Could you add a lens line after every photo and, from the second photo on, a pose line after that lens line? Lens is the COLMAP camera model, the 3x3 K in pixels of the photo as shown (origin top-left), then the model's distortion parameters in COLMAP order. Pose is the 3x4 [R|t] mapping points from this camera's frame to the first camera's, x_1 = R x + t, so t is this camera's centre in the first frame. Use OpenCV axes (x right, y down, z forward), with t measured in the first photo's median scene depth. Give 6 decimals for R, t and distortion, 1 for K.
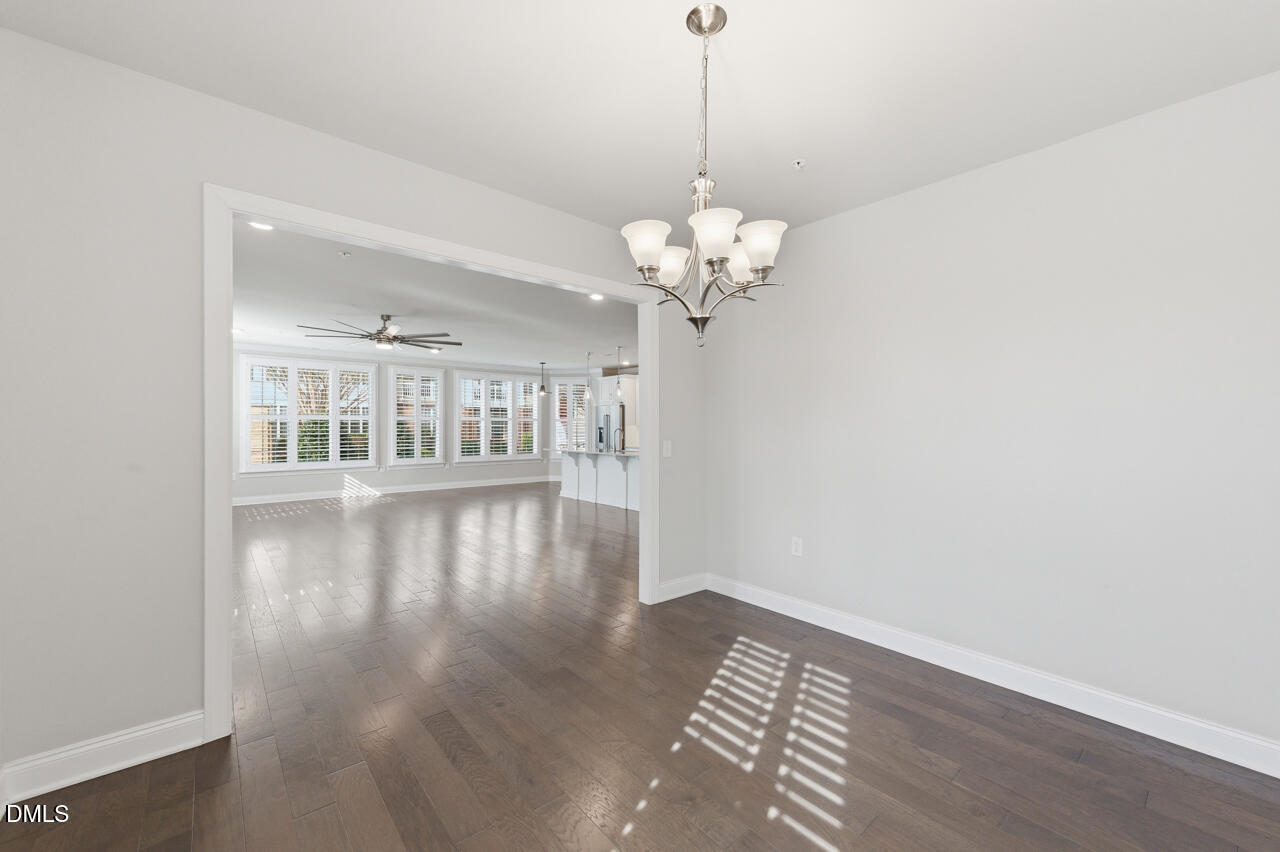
lens RADIAL K [[501.2, 0, 642.4], [0, 501.2, 426.8], [0, 0, 1]] dist [0.002892, -0.000570]
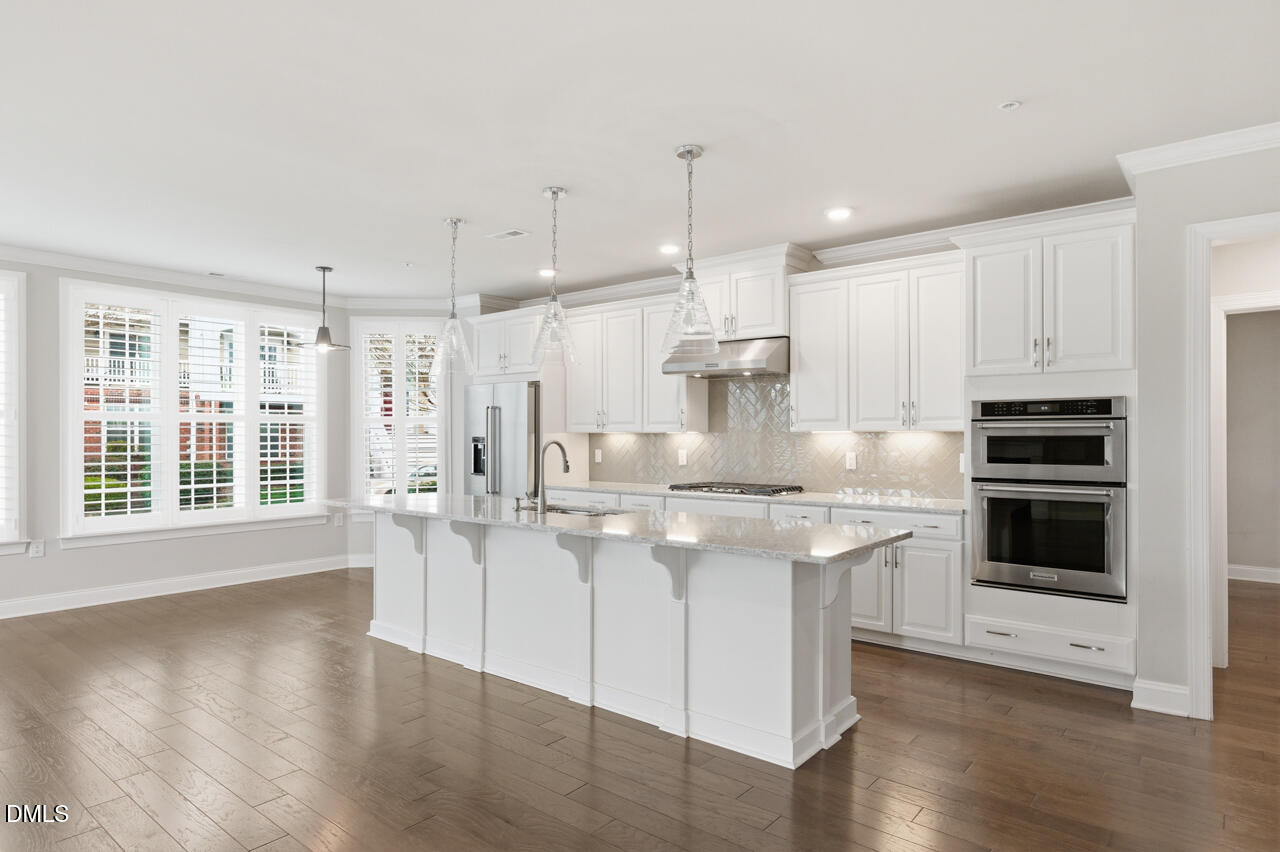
lens RADIAL K [[734.8, 0, 641.5], [0, 734.8, 421.8], [0, 0, 1]] dist [-0.003188, -0.000177]
pose [[0.985115, -0.002821, 0.171874, -0.056475], [0.004554, 0.999943, -0.009691, -0.004892], [-0.171837, 0.010330, 0.985071, 0.397678]]
